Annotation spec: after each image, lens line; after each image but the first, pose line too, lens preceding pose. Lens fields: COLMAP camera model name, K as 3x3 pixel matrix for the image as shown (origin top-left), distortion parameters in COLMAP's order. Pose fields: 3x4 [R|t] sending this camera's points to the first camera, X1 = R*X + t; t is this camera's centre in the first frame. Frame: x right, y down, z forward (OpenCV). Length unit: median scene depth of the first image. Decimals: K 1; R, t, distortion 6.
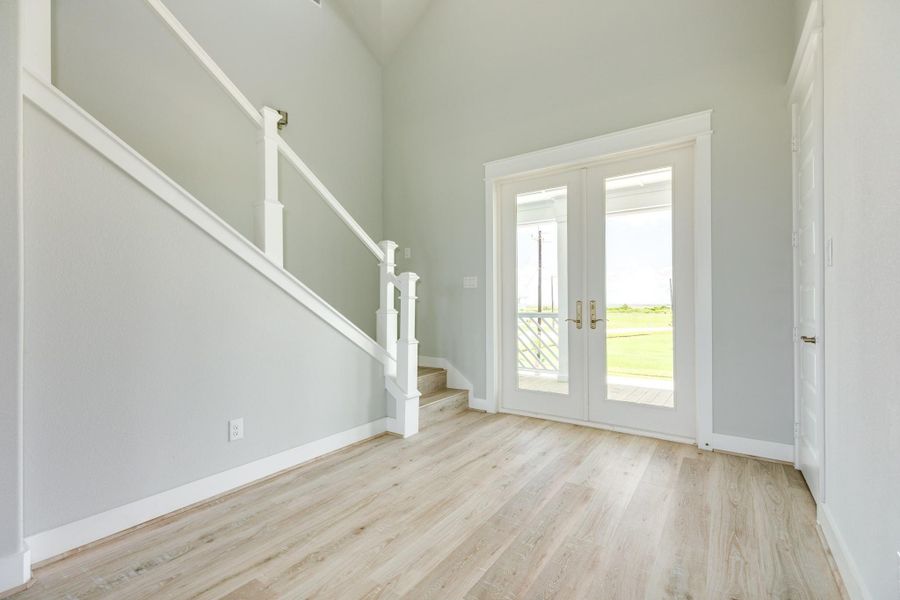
lens RADIAL K [[404.3, 0, 446.9], [0, 404.3, 303.9], [0, 0, 1]] dist [0.002082, 0.000357]
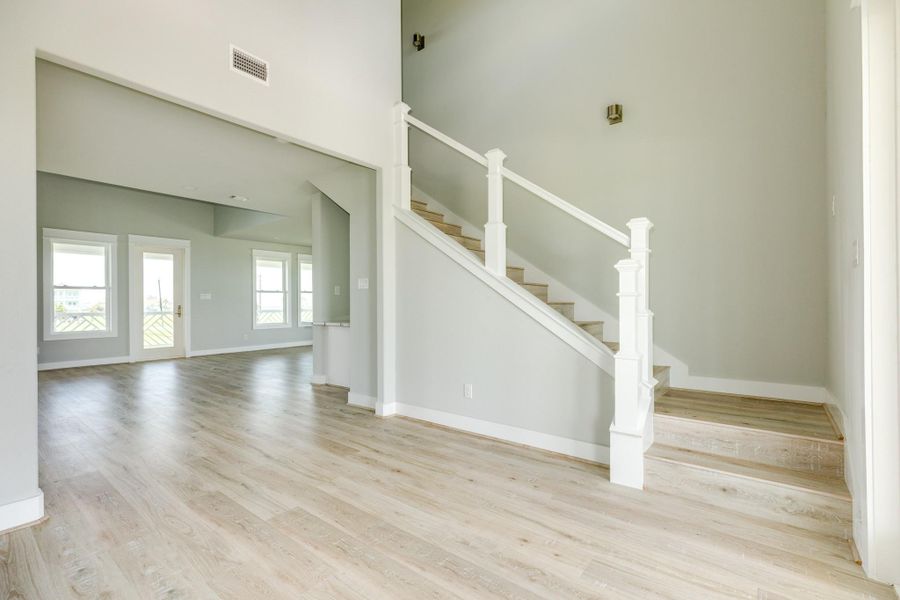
lens RADIAL K [[404.3, 0, 446.9], [0, 404.3, 303.9], [0, 0, 1]] dist [0.002082, 0.000357]
pose [[-0.071575, 0.007549, -0.997407, 0.897913], [0.005590, 0.999959, 0.007167, -0.007669], [0.997420, -0.005062, -0.071614, 1.015190]]
